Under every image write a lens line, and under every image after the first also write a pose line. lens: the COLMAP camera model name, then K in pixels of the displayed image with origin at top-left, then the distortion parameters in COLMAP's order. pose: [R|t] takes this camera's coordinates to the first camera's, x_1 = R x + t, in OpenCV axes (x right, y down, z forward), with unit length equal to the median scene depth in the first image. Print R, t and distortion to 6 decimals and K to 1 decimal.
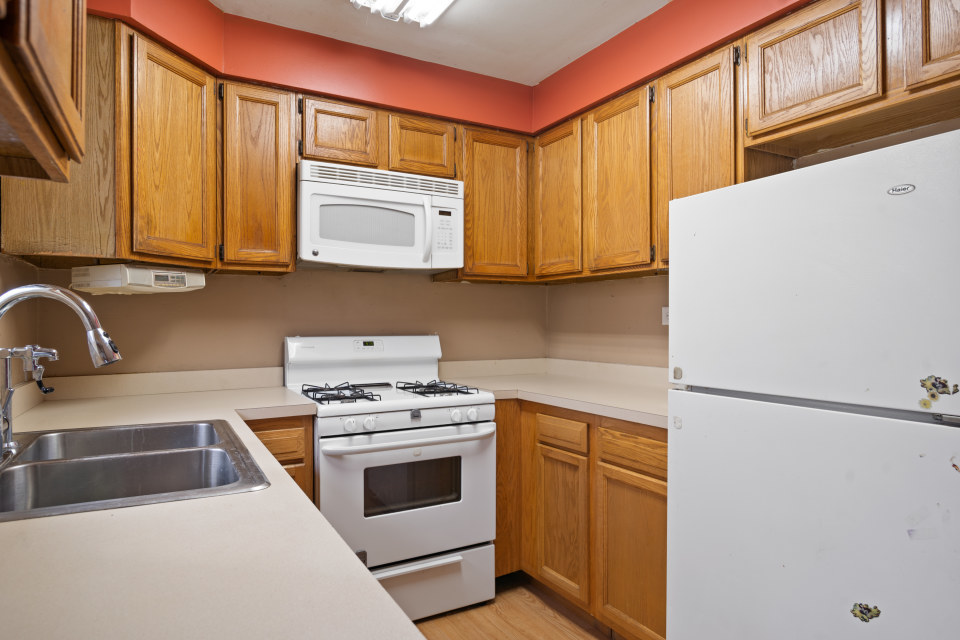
lens RADIAL K [[571.0, 0, 483.1], [0, 571.0, 323.4], [0, 0, 1]] dist [-0.006737, 0.000219]
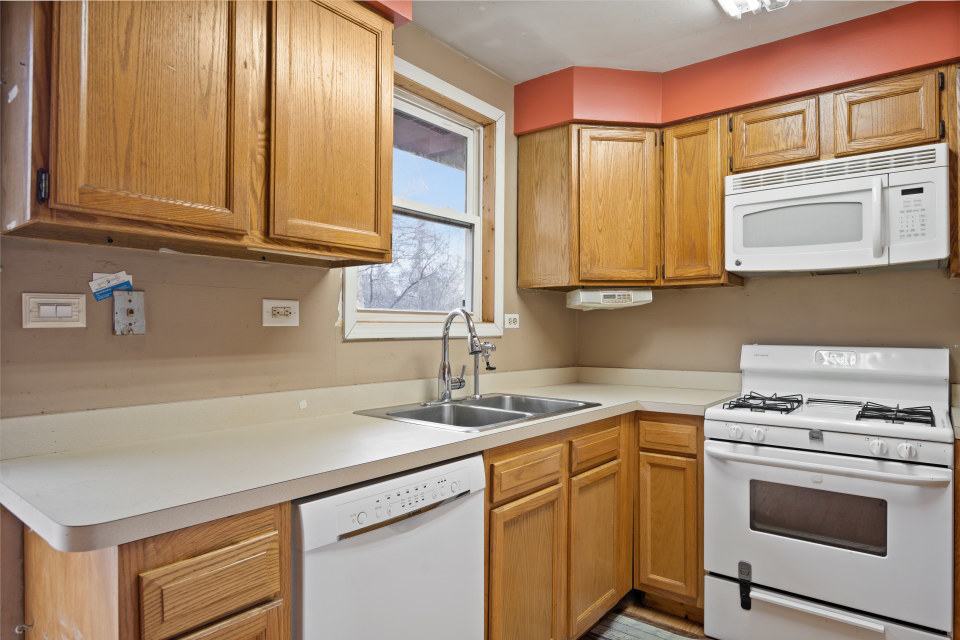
lens RADIAL K [[571.0, 0, 479.6], [0, 571.0, 322.3], [0, 0, 1]] dist [-0.006737, 0.000219]
pose [[0.375793, -0.008014, -0.926669, 0.480565], [-0.005336, 0.999927, -0.010812, -0.002502], [0.926688, 0.009008, 0.375722, 0.179794]]
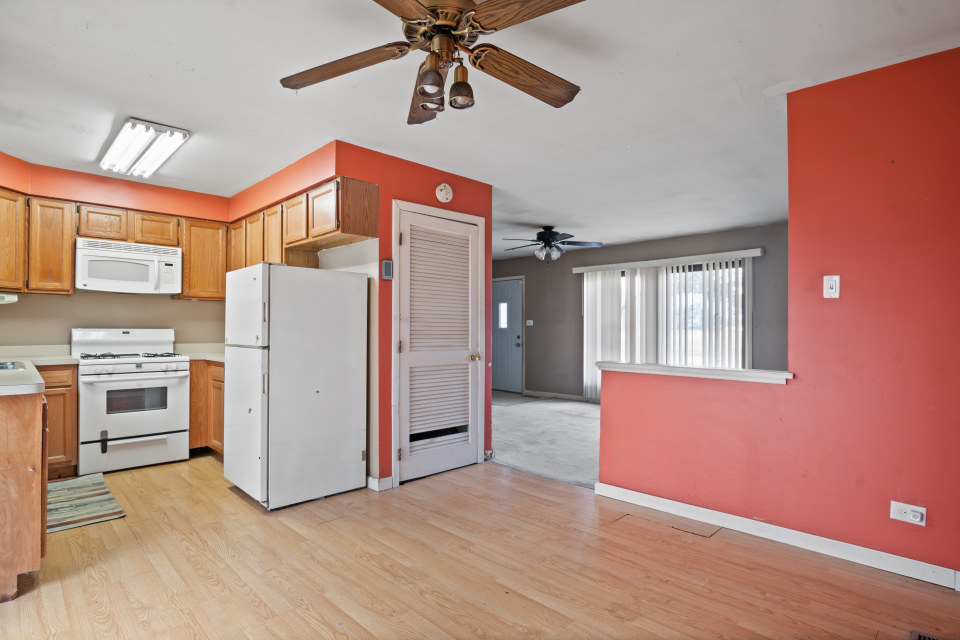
lens RADIAL K [[487.4, 0, 475.6], [0, 487.4, 326.3], [0, 0, 1]] dist [-0.016205, 0.000862]
pose [[0.967827, 0.007583, 0.251501, 0.586847], [-0.006307, 0.999963, -0.005880, 0.020489], [-0.251536, 0.004105, 0.967839, -0.939524]]
